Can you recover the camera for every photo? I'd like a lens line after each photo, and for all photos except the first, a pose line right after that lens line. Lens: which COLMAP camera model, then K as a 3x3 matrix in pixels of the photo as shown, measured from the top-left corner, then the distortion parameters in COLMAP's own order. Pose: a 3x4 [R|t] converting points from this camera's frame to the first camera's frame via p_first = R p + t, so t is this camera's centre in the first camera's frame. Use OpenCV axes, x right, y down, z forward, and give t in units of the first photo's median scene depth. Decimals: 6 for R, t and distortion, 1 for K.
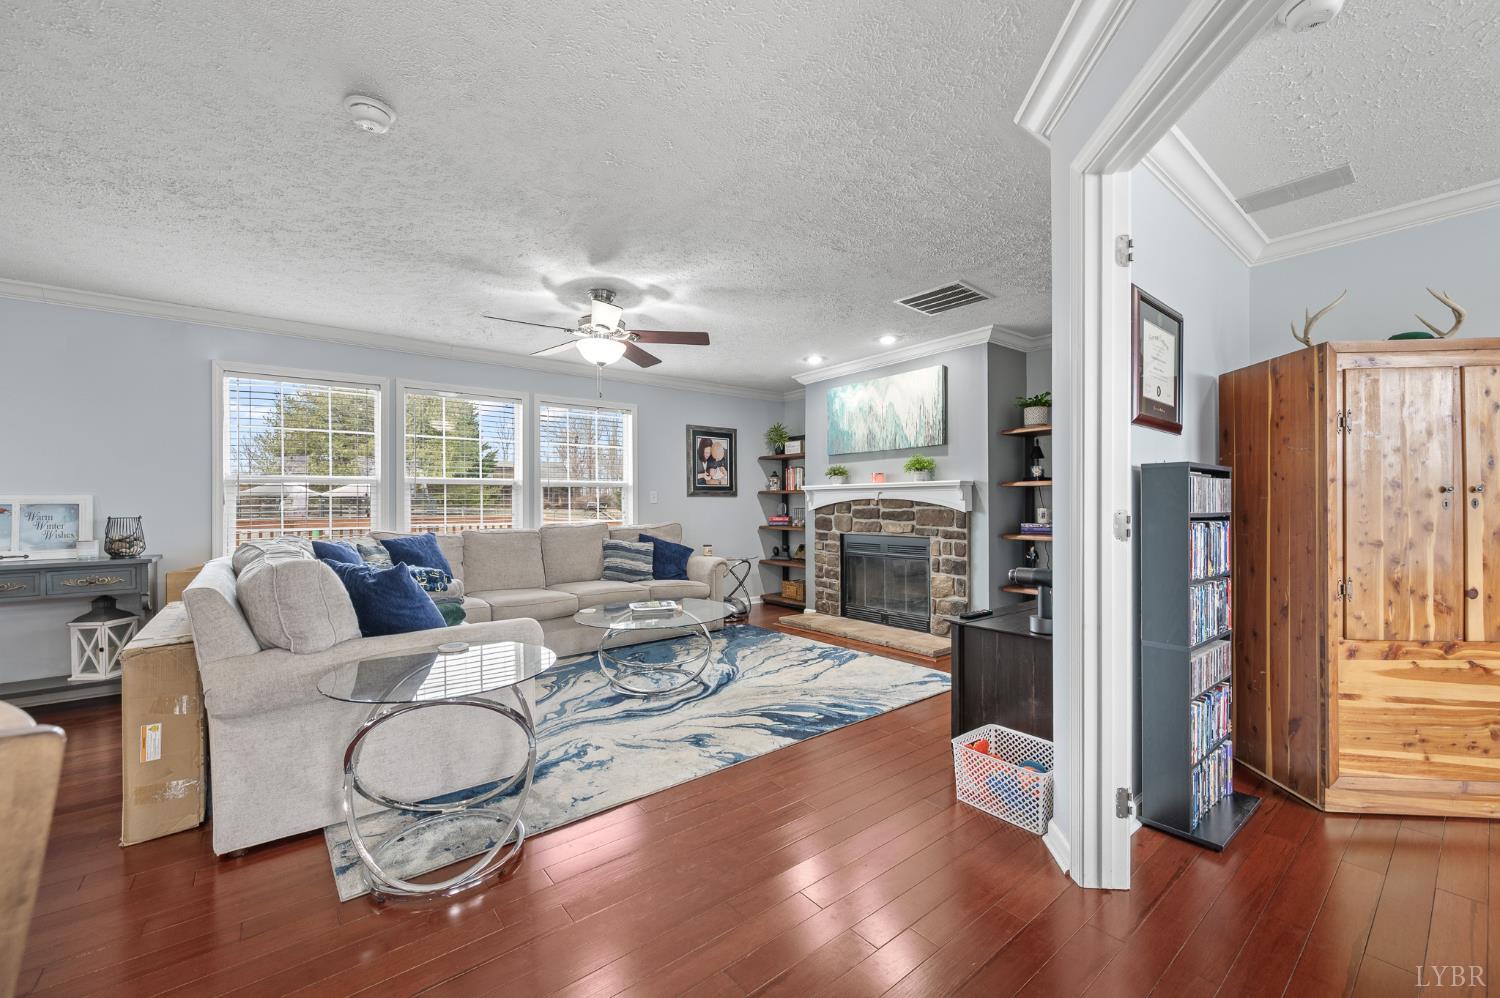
lens RADIAL K [[594.6, 0, 753.0], [0, 594.6, 499.4], [0, 0, 1]] dist [0.000737, -0.000666]
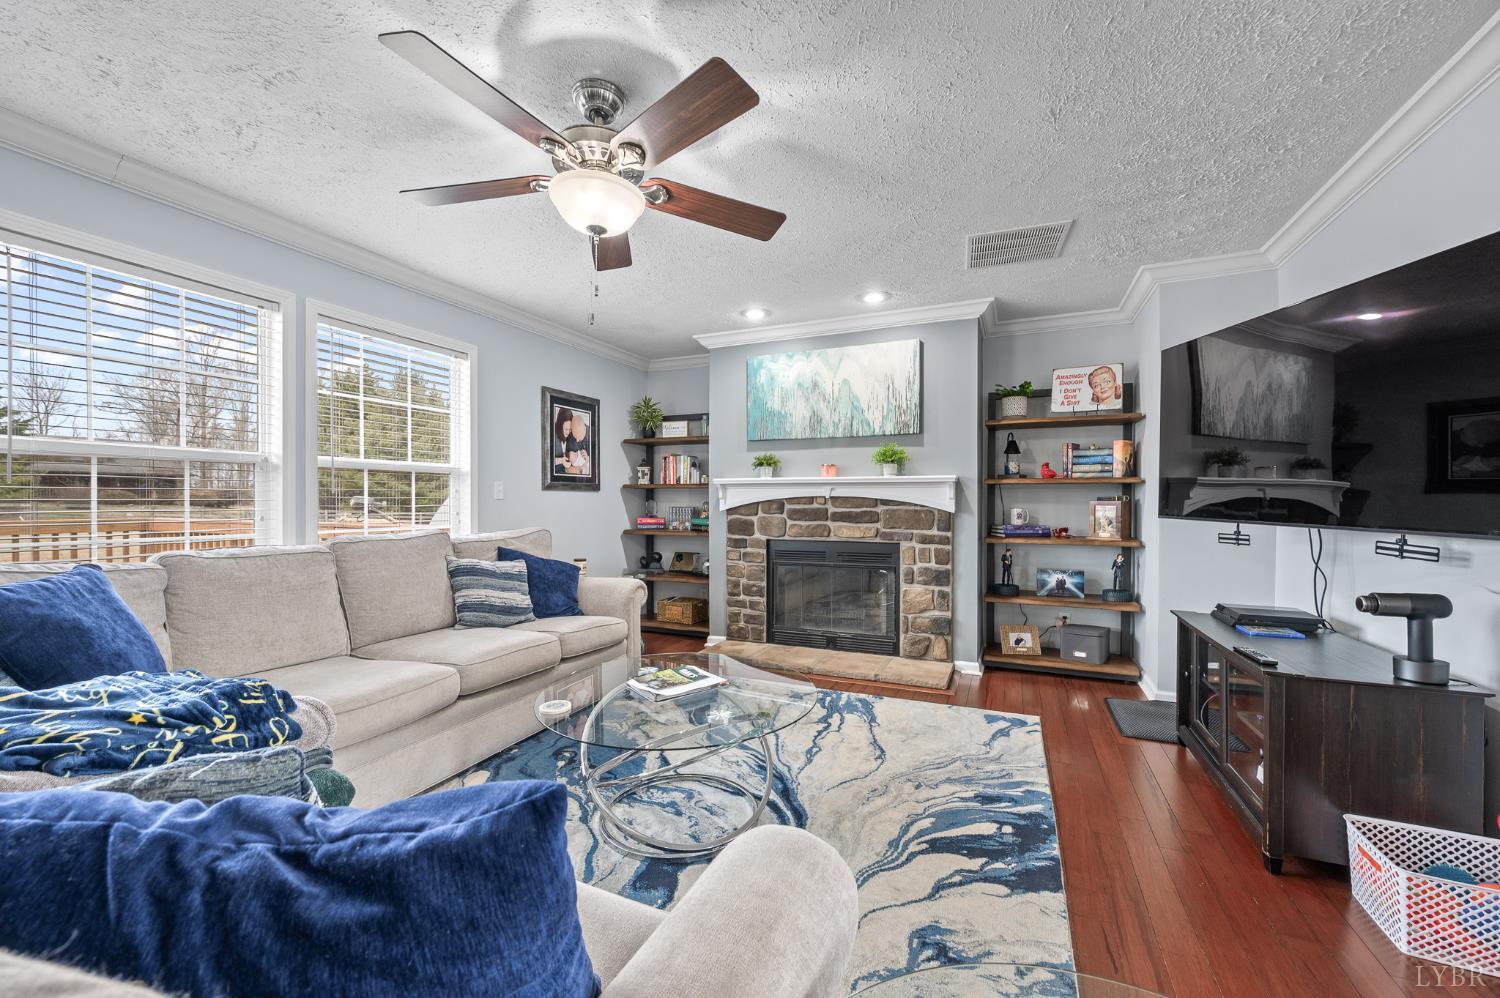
lens RADIAL K [[594.6, 0, 753.3], [0, 594.6, 502.4], [0, 0, 1]] dist [0.000737, -0.000666]
pose [[0.885077, 0.005449, 0.465412, -0.254057], [-0.010085, 0.999921, 0.007471, 0.002342], [-0.465335, -0.011306, 0.885062, 0.319419]]
